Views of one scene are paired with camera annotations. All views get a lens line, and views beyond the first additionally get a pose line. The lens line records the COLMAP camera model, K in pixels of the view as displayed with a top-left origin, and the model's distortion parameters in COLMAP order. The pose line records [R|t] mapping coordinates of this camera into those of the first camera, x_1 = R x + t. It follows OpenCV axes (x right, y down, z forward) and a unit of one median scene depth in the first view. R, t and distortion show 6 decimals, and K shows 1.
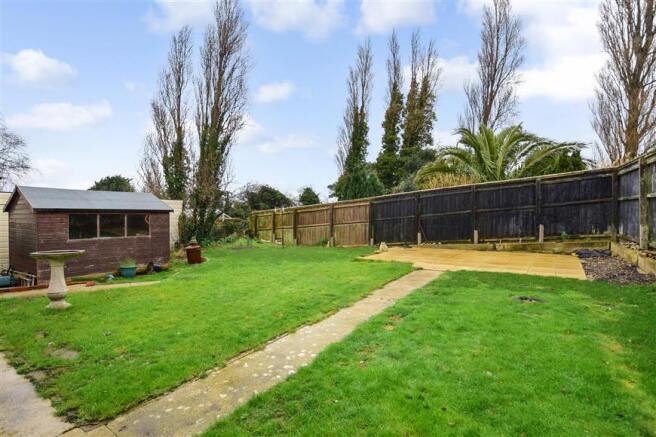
lens RADIAL K [[328.0, 0, 331.6], [0, 328.0, 217.3], [0, 0, 1]] dist [-0.006222, -0.000584]
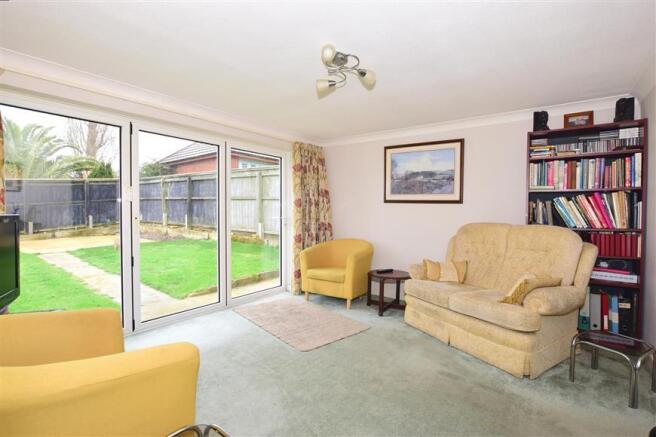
lens RADIAL K [[316.5, 0, 326.8], [0, 316.5, 219.1], [0, 0, 1]] dist [0.000119, 0.000048]
pose [[0.102899, -0.032034, 0.994176, -0.539775], [0.009797, 0.999465, 0.031190, 0.006921], [-0.994644, 0.006530, 0.103157, -0.099629]]
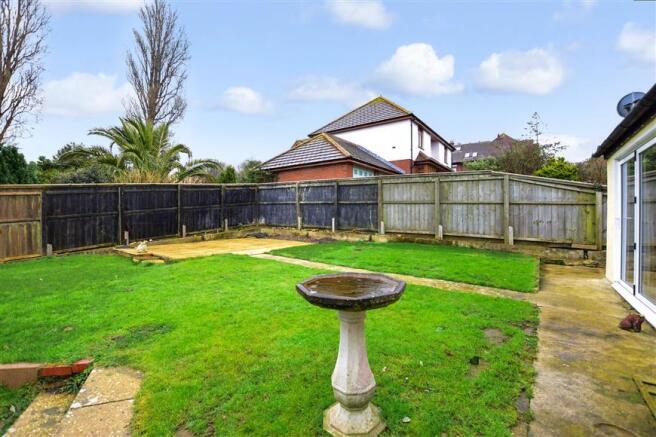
lens RADIAL K [[290.9, 0, 332.8], [0, 290.9, 217.6], [0, 0, 1]] dist [-0.002719, -0.000158]
pose [[0.055125, -0.008950, 0.998439, -0.562684], [0.009295, 0.999921, 0.008450, 0.010672], [-0.998436, 0.008815, 0.055204, 0.461256]]
